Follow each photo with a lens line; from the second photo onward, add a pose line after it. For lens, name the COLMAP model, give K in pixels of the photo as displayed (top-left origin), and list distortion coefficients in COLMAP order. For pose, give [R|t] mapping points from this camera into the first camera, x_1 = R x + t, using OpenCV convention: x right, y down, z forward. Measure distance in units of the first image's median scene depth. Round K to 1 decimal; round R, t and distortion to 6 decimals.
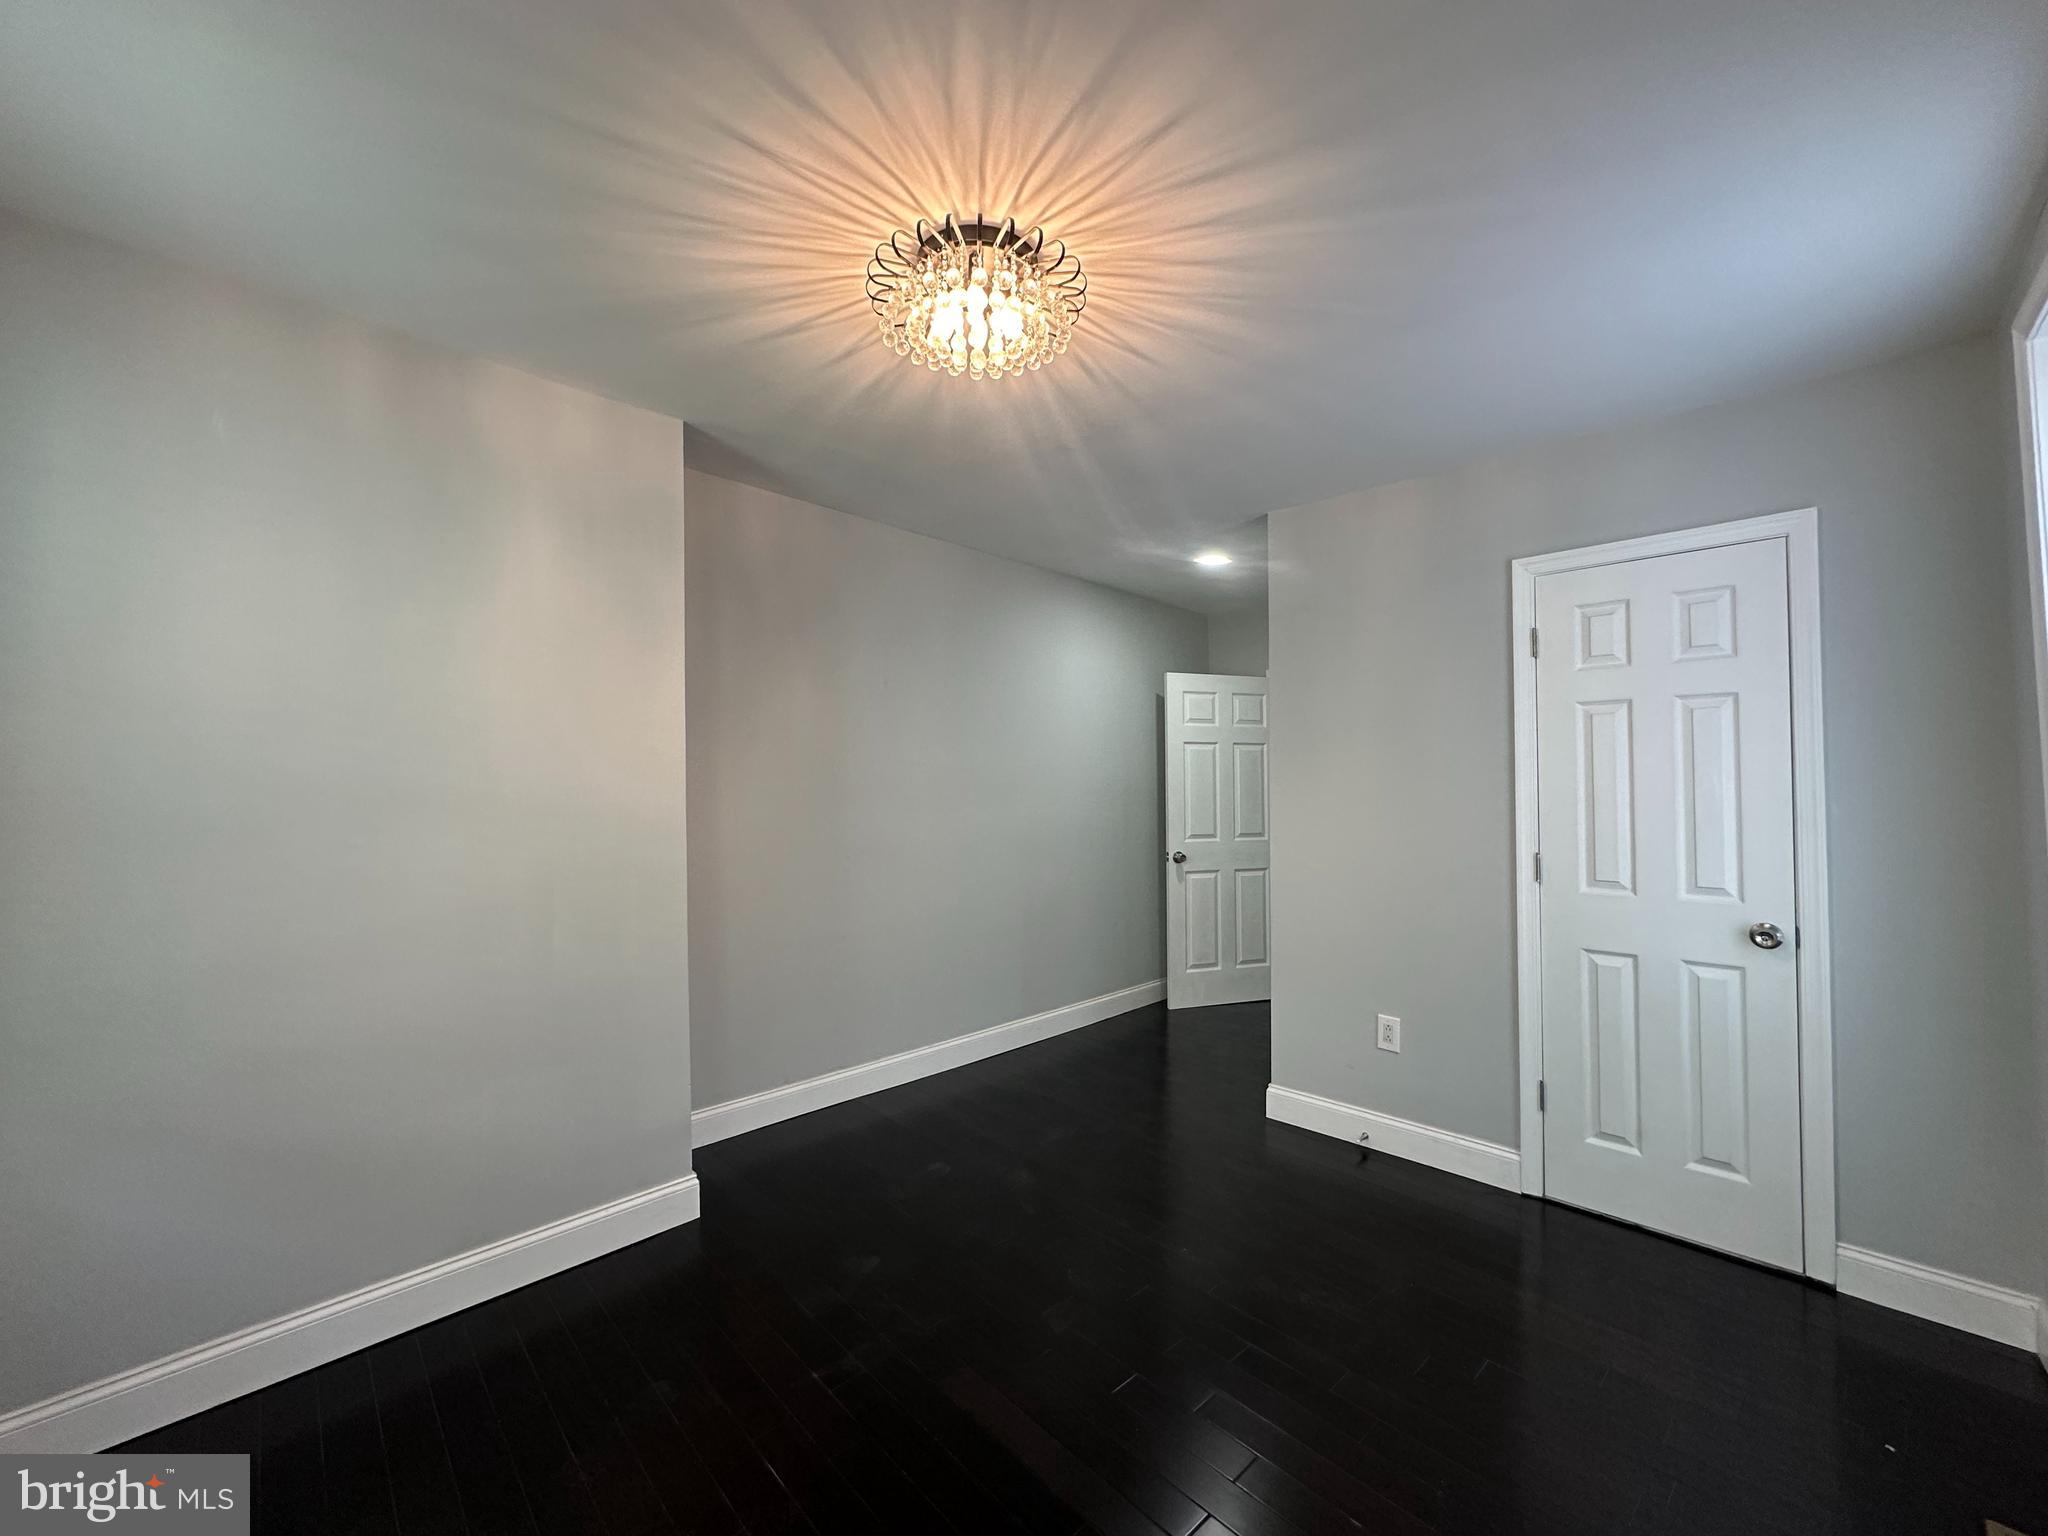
lens RADIAL K [[820.1, 0, 1026.5], [0, 820.1, 766.7], [0, 0, 1]] dist [0.007483, 0.000069]
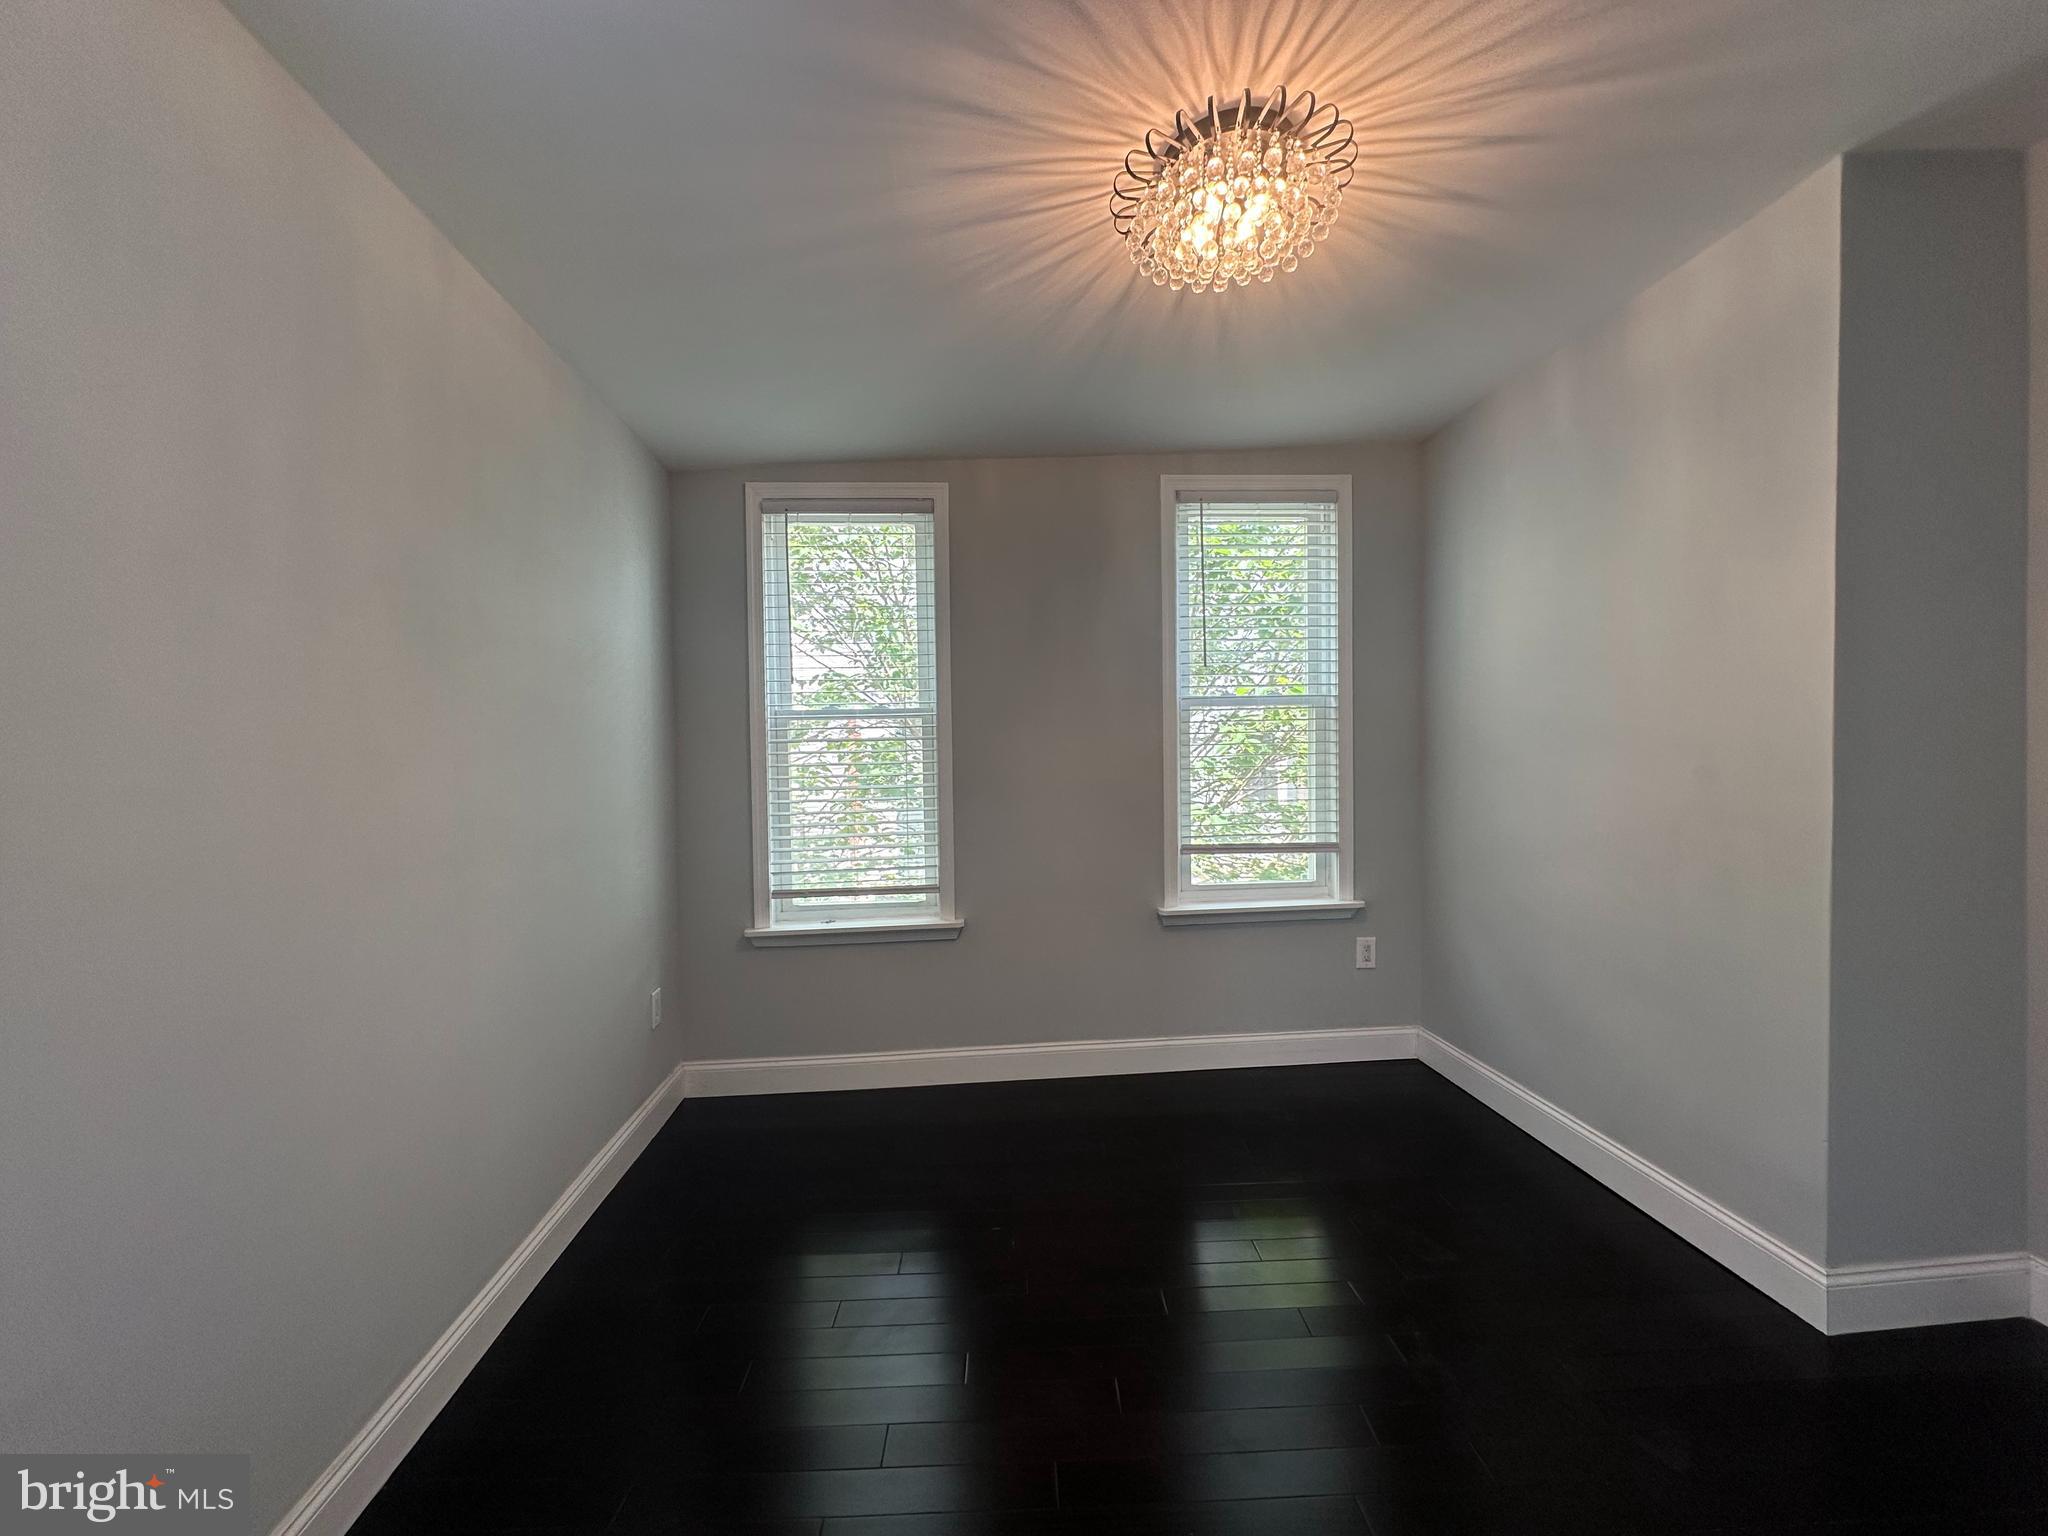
lens RADIAL K [[820.4, 0, 1023.6], [0, 820.4, 766.9], [0, 0, 1]] dist [0.003115, -0.000092]
pose [[-0.664958, 0.034681, -0.746075, 0.509314], [0.046036, 0.998925, 0.005404, 0.035073], [0.745461, -0.030753, -0.665840, 0.901641]]
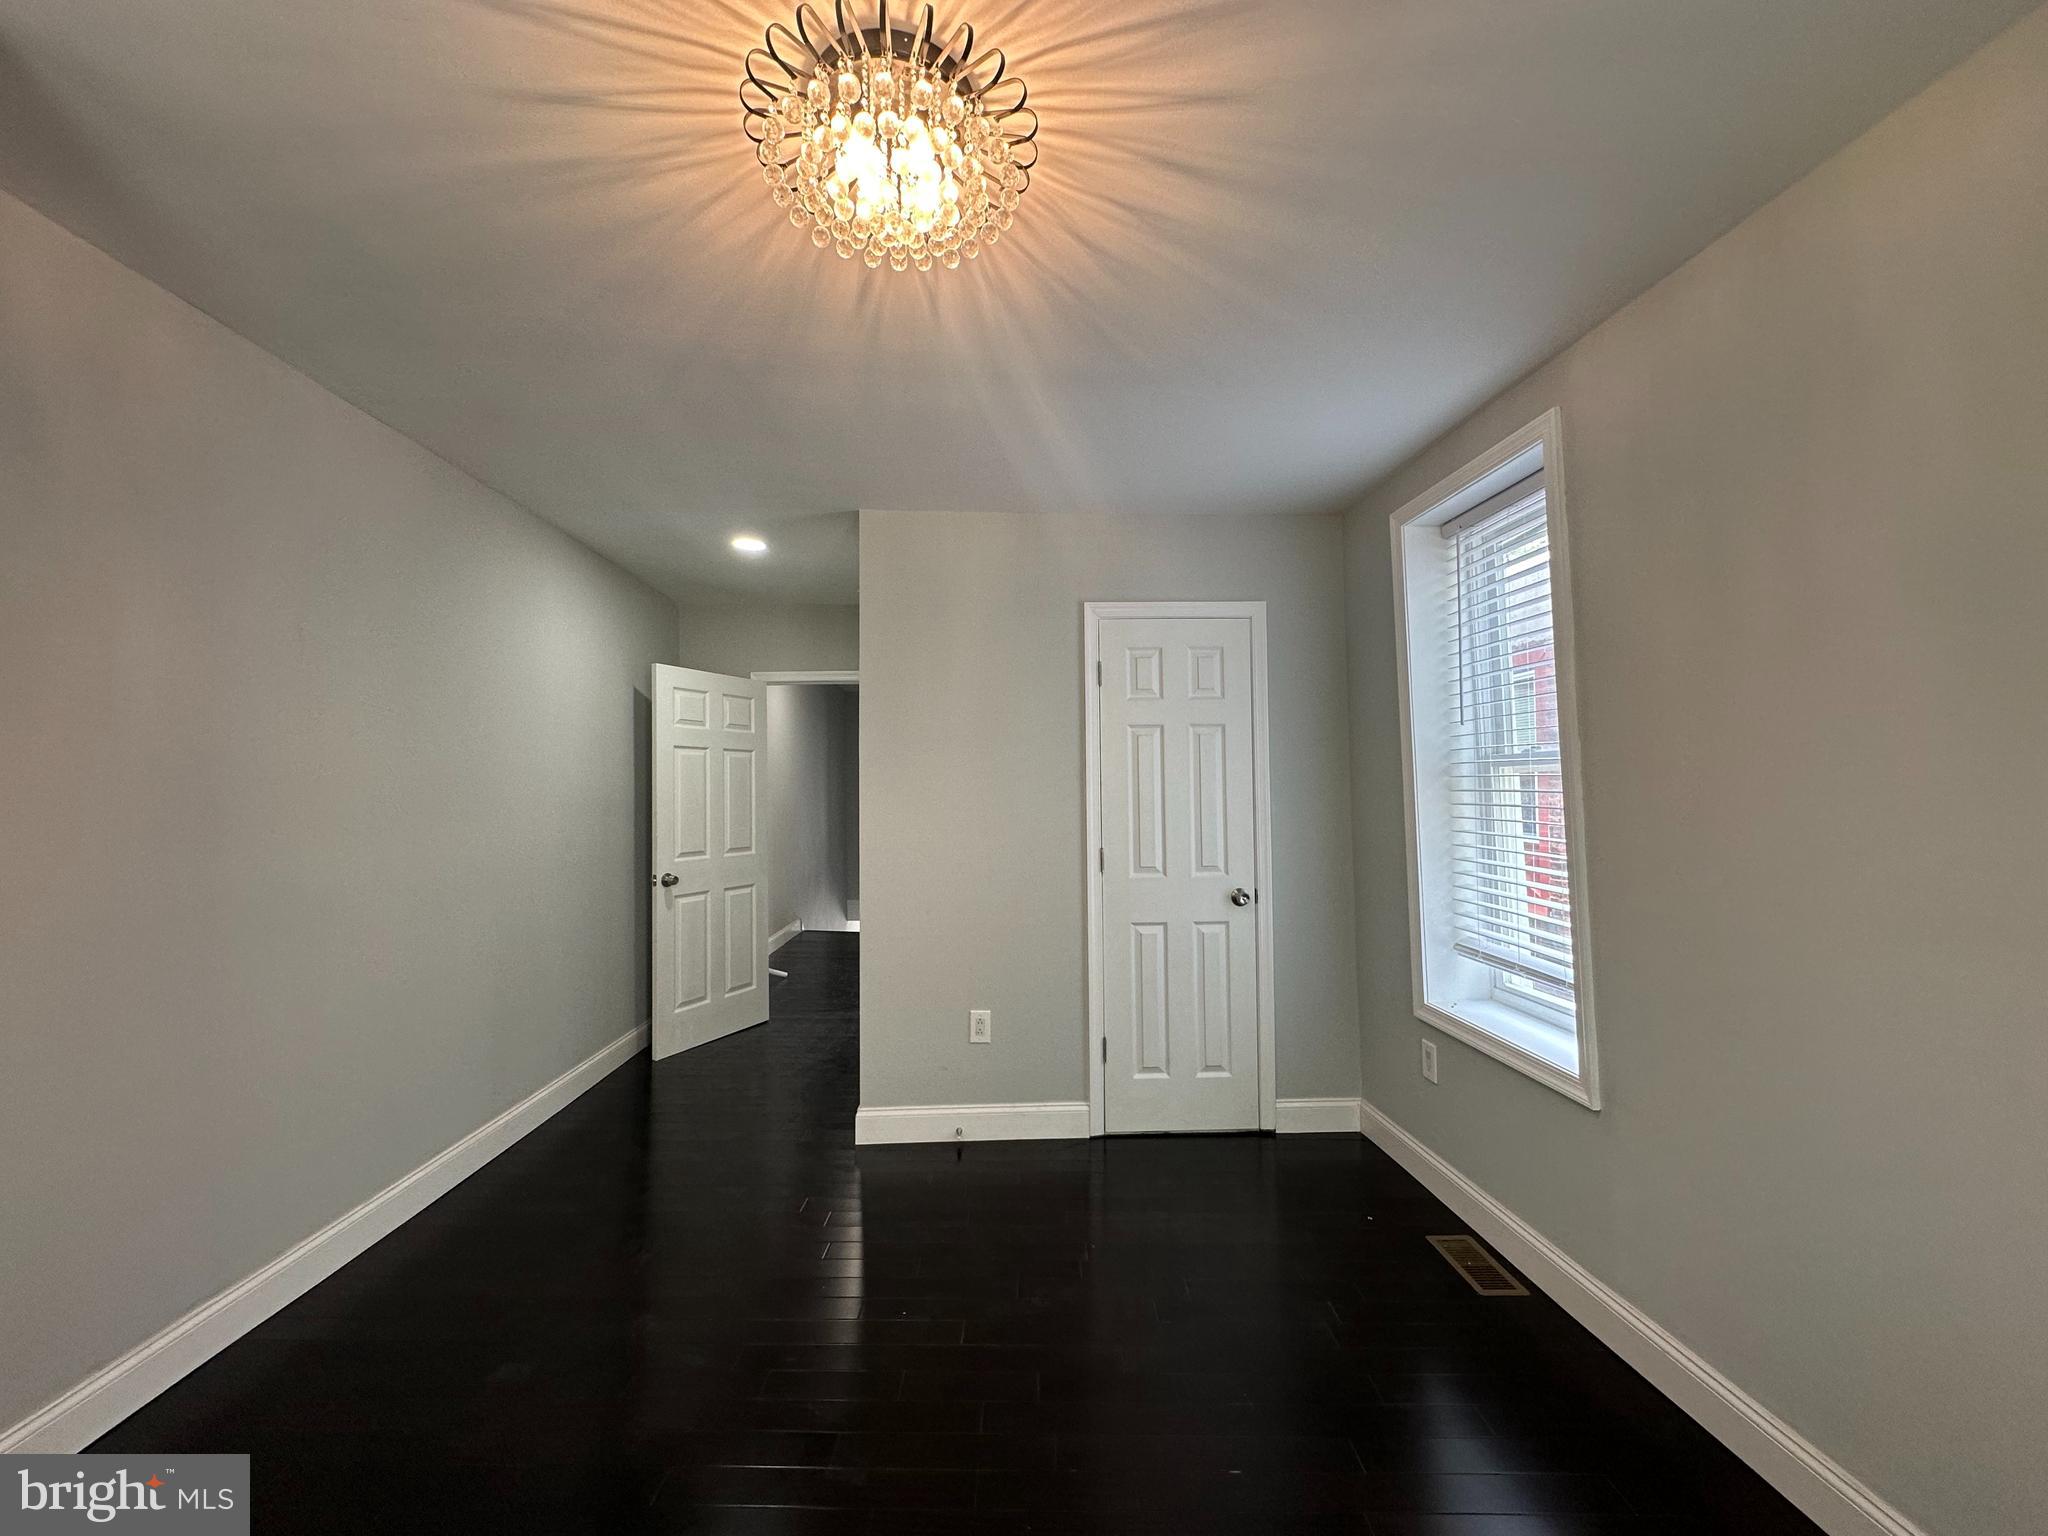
lens RADIAL K [[820.4, 0, 1023.6], [0, 820.4, 766.9], [0, 0, 1]] dist [0.003115, -0.000092]
pose [[0.690732, 0.018046, 0.722886, -0.325647], [-0.008124, 0.999819, -0.017197, 0.007678], [-0.723065, 0.006005, 0.690753, 0.251186]]
